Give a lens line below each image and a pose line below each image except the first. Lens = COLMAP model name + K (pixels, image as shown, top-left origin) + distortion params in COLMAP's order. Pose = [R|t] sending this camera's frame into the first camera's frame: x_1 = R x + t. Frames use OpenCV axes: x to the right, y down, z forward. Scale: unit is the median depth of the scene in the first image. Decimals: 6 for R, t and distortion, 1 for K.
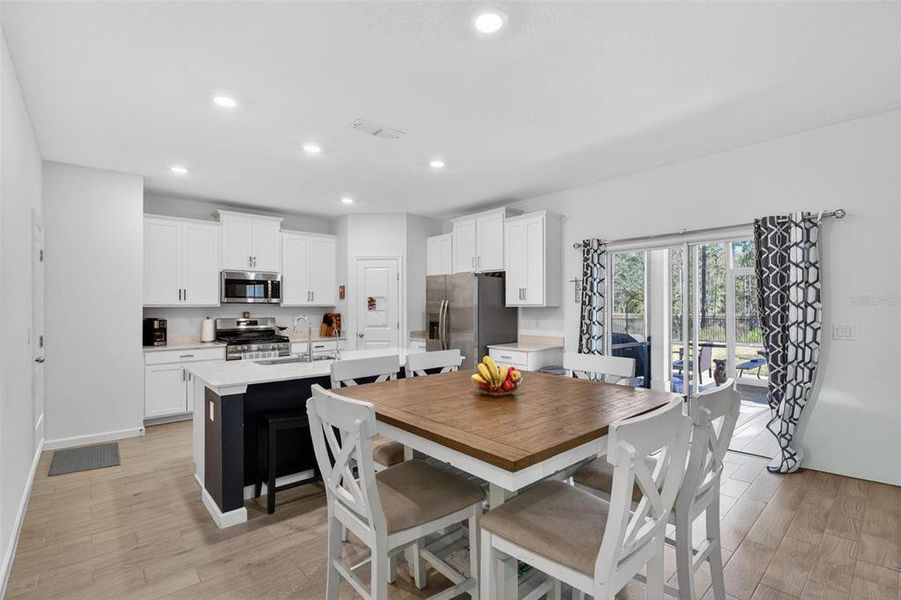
lens RADIAL K [[407.4, 0, 452.9], [0, 407.4, 298.9], [0, 0, 1]] dist [-0.002275, -0.000568]
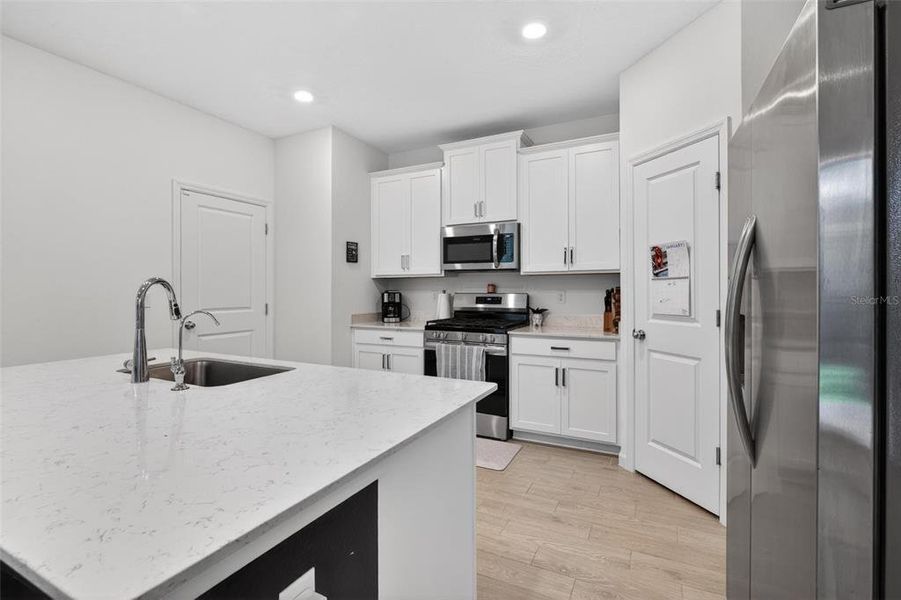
lens RADIAL K [[419.1, 0, 450.2], [0, 419.1, 289.2], [0, 0, 1]] dist [0.001464, 0.000091]
pose [[0.360731, 0.000587, -0.932670, 0.133940], [0.017823, 0.999813, 0.007522, 0.034928], [0.932500, -0.019336, 0.360653, 0.696035]]
